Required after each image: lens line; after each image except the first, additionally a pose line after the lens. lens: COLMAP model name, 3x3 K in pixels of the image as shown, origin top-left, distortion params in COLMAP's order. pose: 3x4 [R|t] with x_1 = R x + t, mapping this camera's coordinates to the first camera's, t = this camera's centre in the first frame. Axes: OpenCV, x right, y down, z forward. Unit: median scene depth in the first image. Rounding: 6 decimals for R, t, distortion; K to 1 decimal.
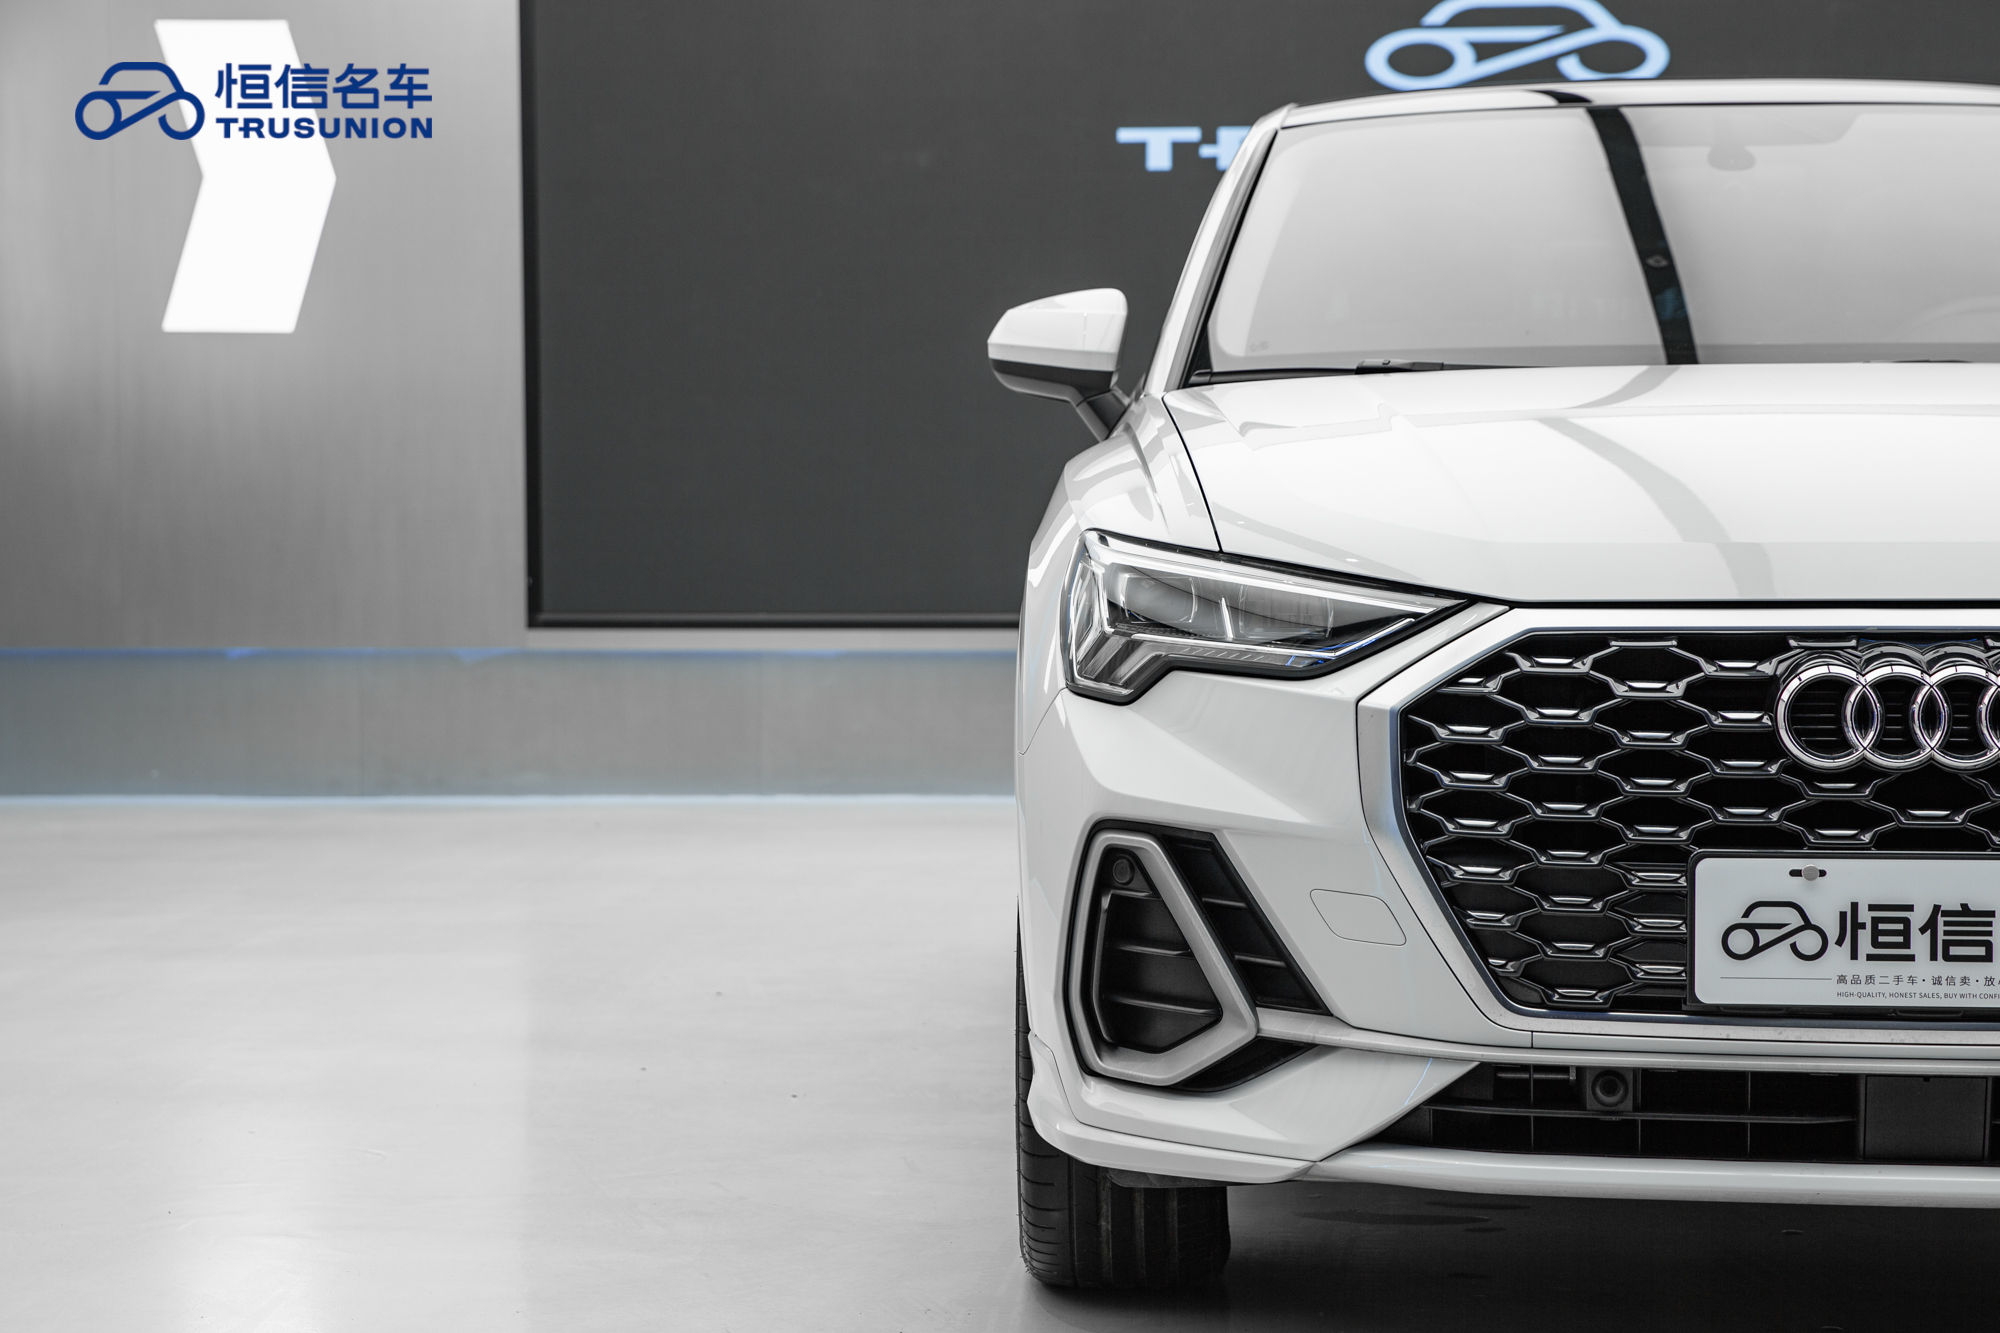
lens RADIAL K [[4072.2, 0, 1002.9], [0, 4072.2, 707.1], [0, 0, 1]] dist [0.135246, 0.567757]
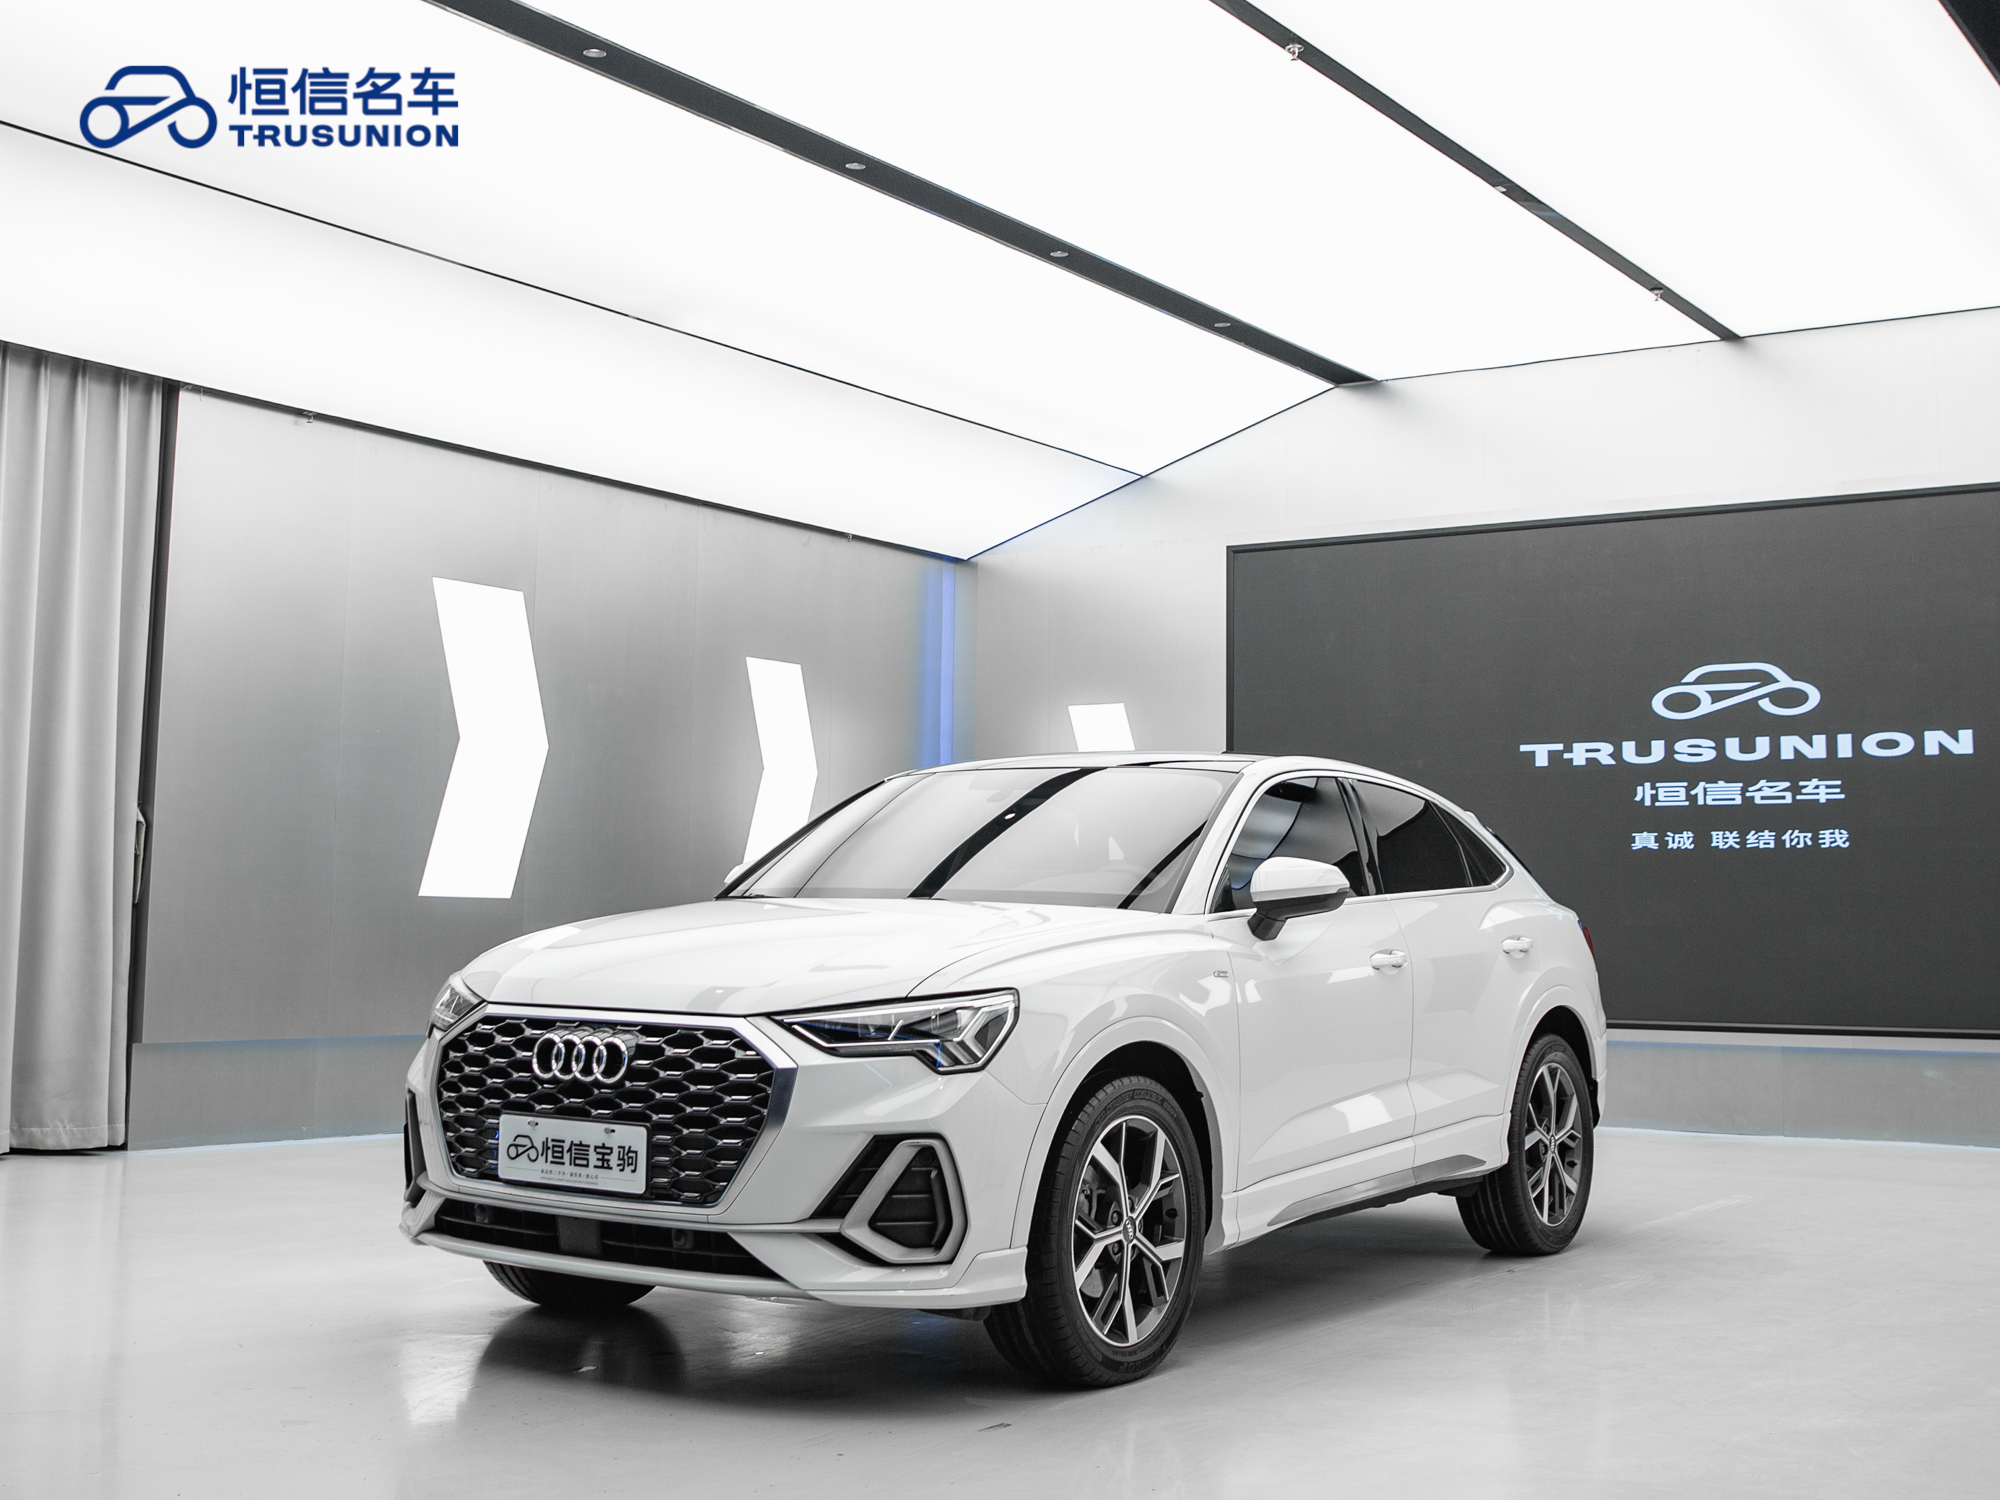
lens RADIAL K [[2428.3, 0, 997.9], [0, 2428.3, 630.4], [0, 0, 1]] dist [-0.117745, -0.003093]
pose [[0.859448, -0.043808, -0.509342, 1.103138], [-0.046139, 0.985609, -0.162625, -0.024376], [0.509136, 0.163268, 0.845058, -0.054510]]
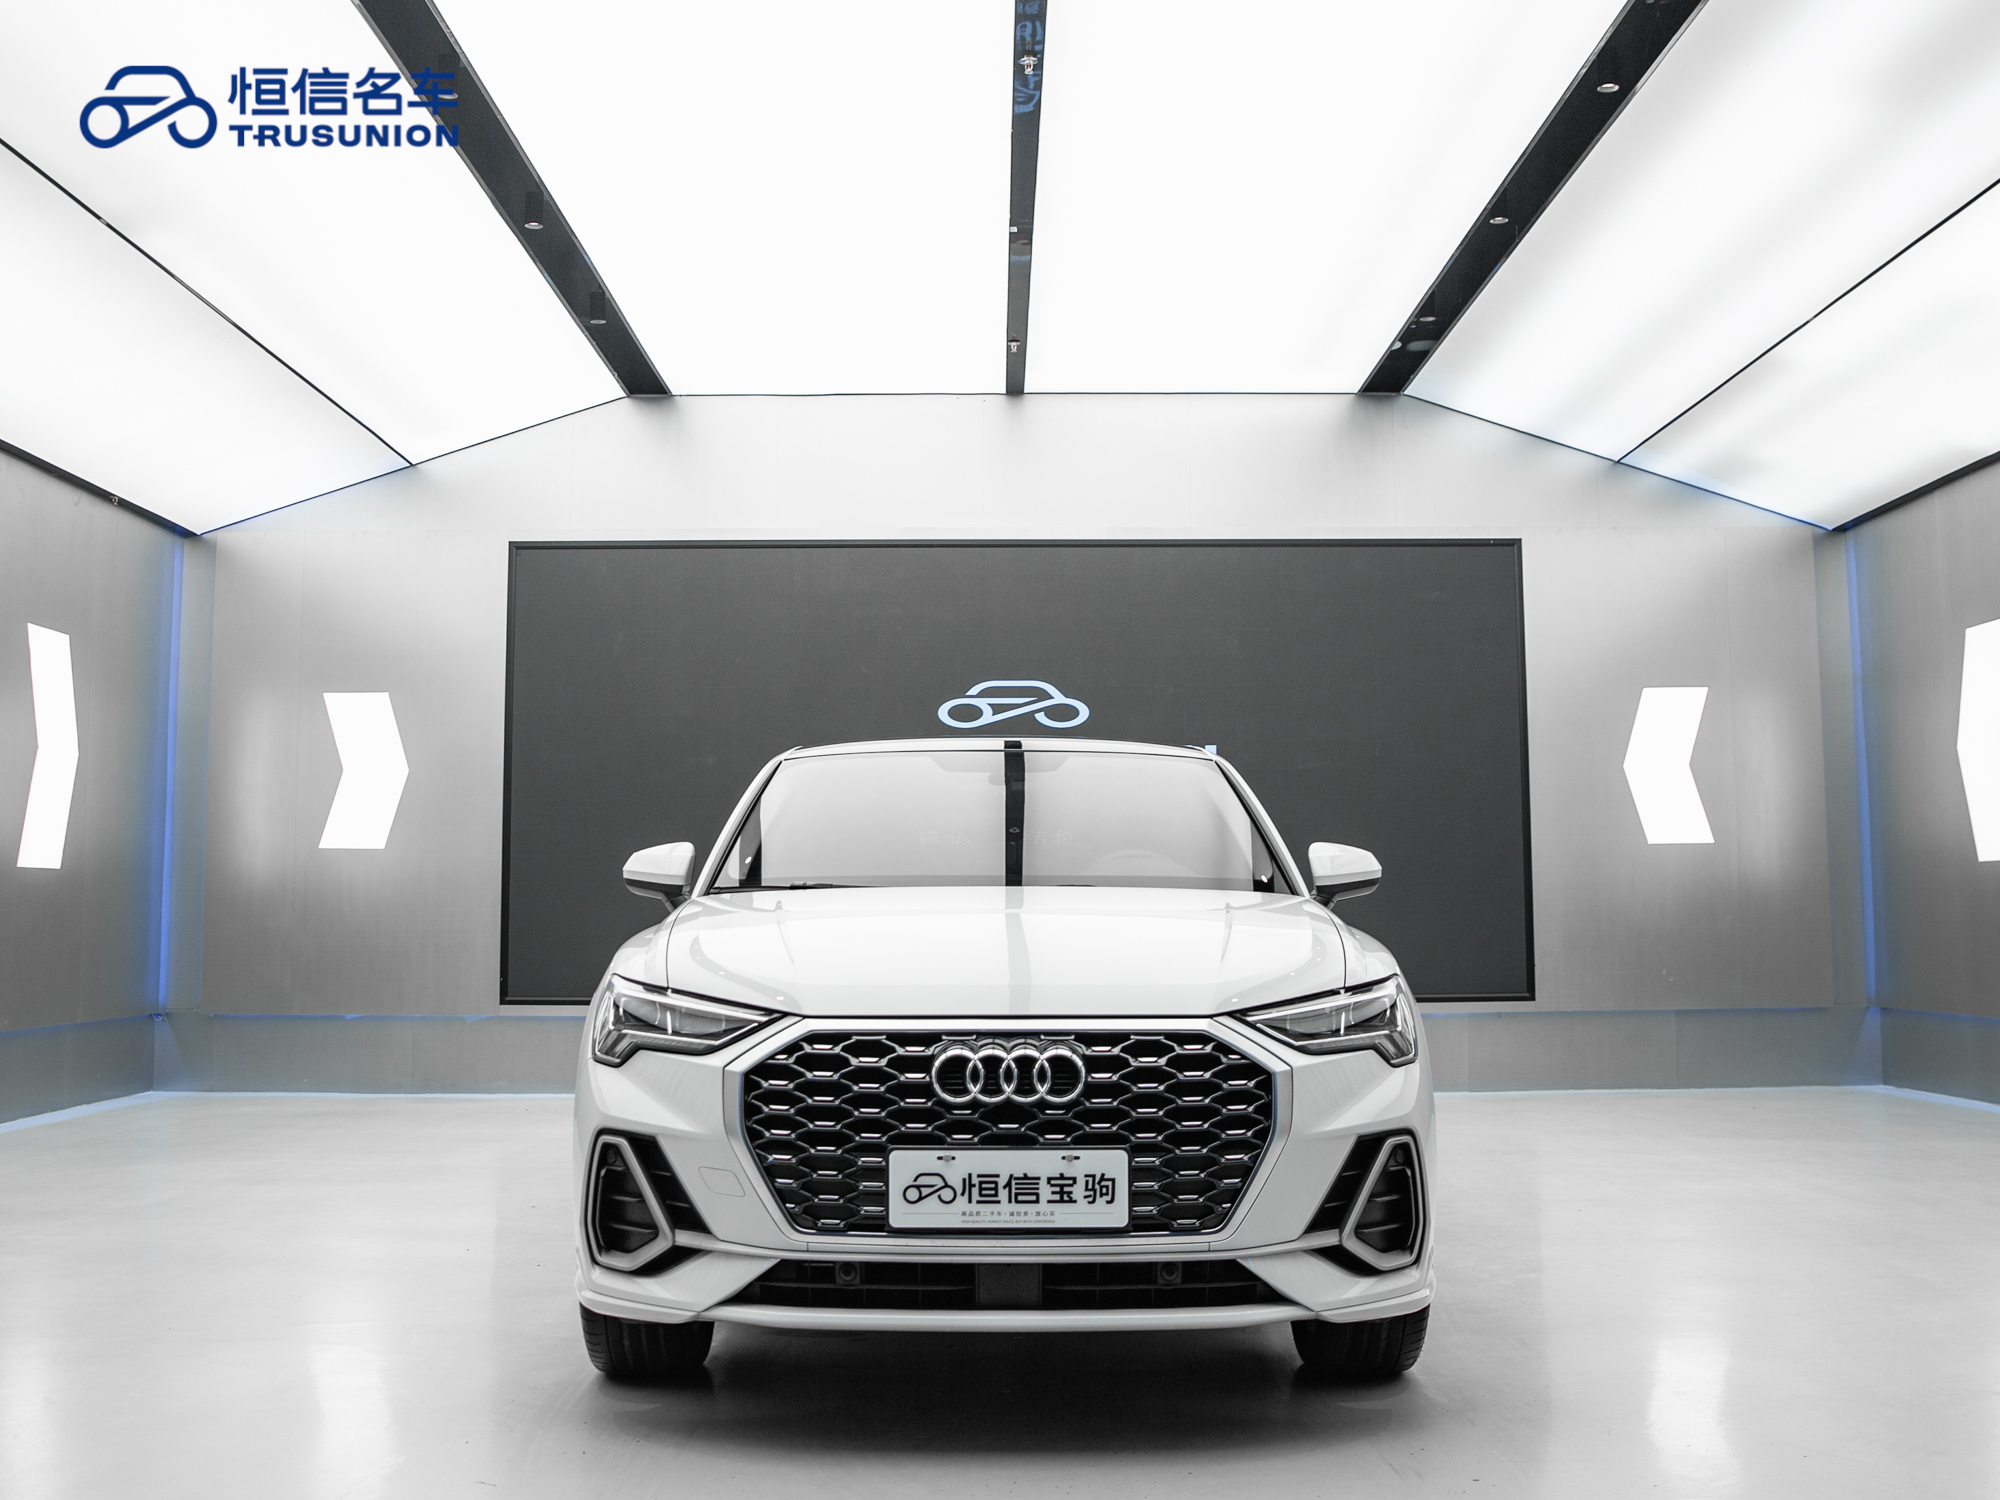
lens RADIAL K [[2131.6, 0, 1000.0], [0, 2131.6, 750.0], [0, 0, 1]] dist [-0.065085, -0.003183]
pose [[0.997793, 0.006607, 0.066066, 0.151598], [0.002194, 0.991213, -0.132259, -0.017110], [-0.066359, 0.132112, 0.989011, -0.016150]]
